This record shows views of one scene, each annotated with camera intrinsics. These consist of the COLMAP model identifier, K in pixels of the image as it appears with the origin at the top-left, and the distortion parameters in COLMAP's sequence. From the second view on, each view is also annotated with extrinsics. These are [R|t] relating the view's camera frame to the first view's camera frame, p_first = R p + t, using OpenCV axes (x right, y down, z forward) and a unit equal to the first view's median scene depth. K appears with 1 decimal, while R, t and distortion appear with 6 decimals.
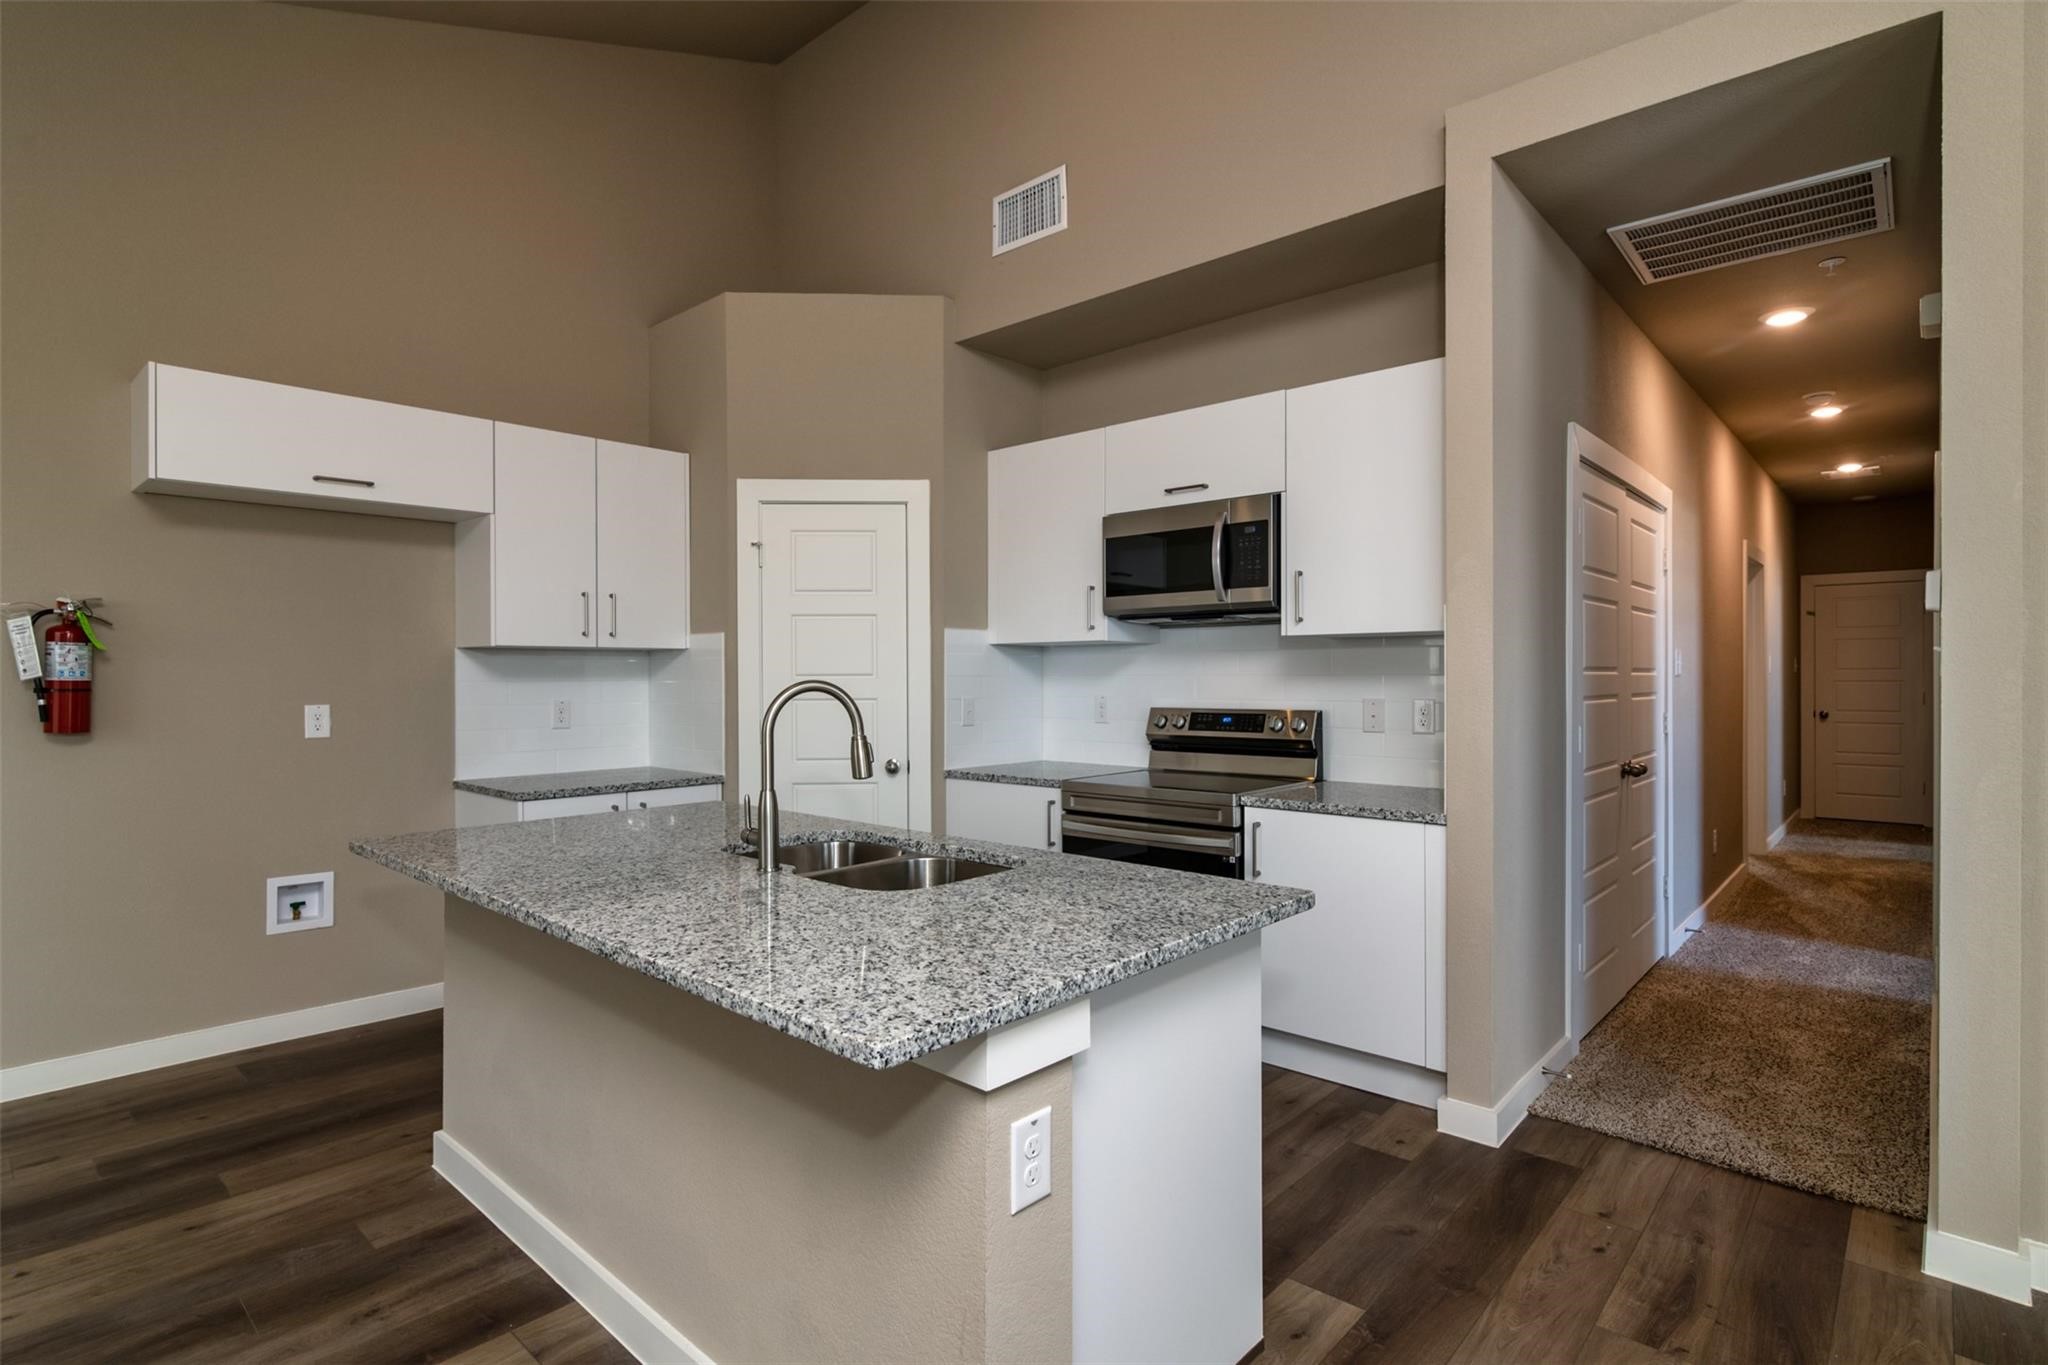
lens RADIAL K [[1029.9, 0, 1015.6], [0, 1029.9, 677.5], [0, 0, 1]] dist [-0.010489, 0.001404]
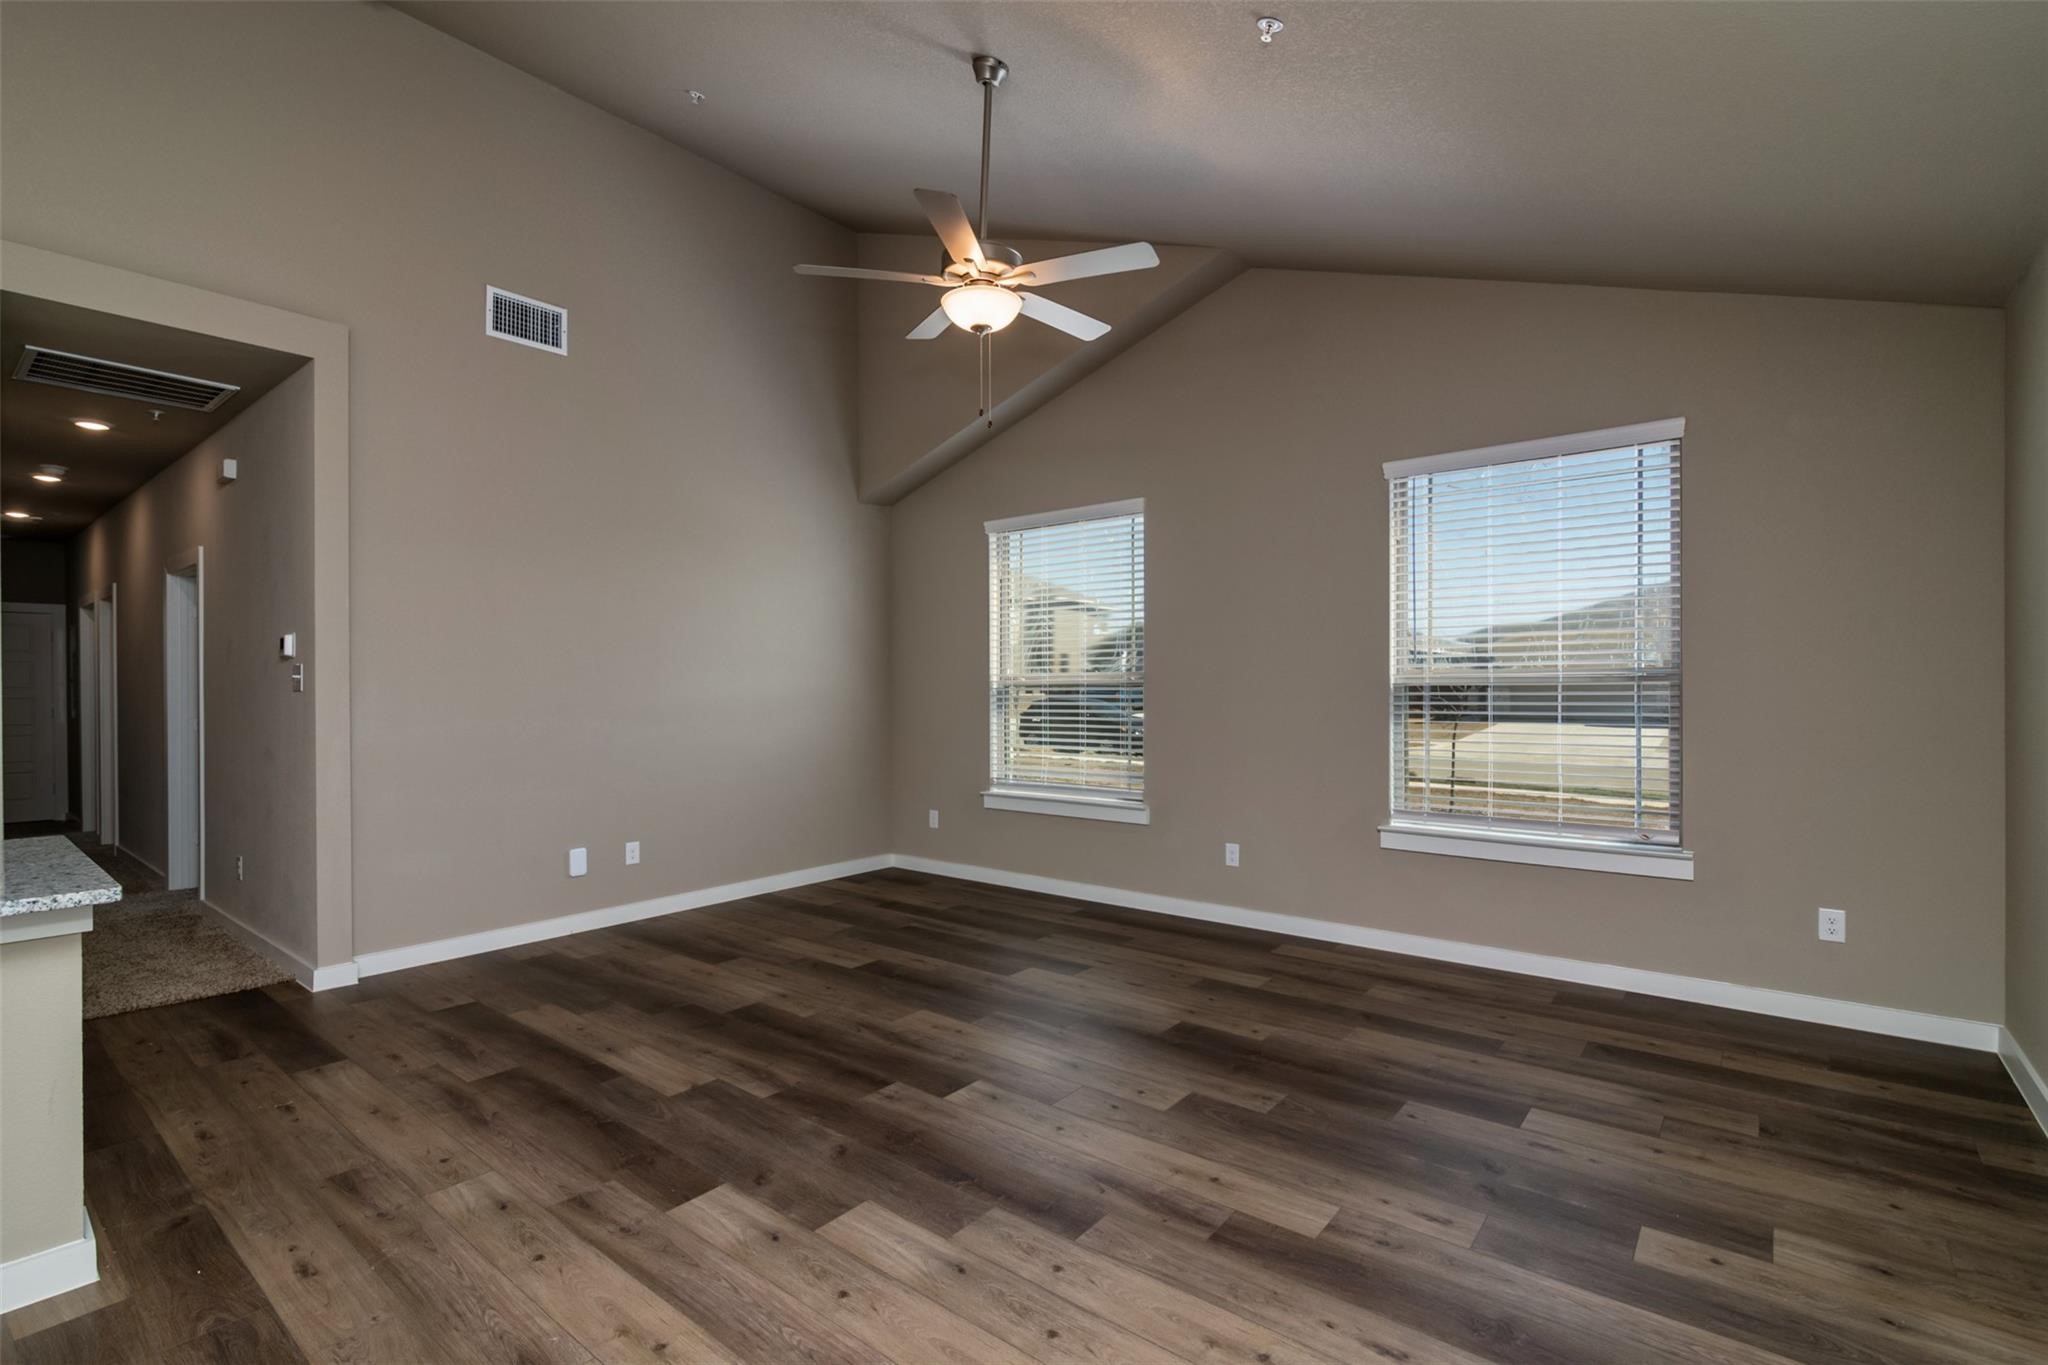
lens RADIAL K [[929.5, 0, 1028.2], [0, 929.5, 697.6], [0, 0, 1]] dist [0.000508, -0.000001]
pose [[-0.055928, -0.011294, 0.998371, -0.567508], [0.009954, 0.999880, 0.011869, 0.003221], [-0.998385, 0.010602, -0.055809, -0.165933]]
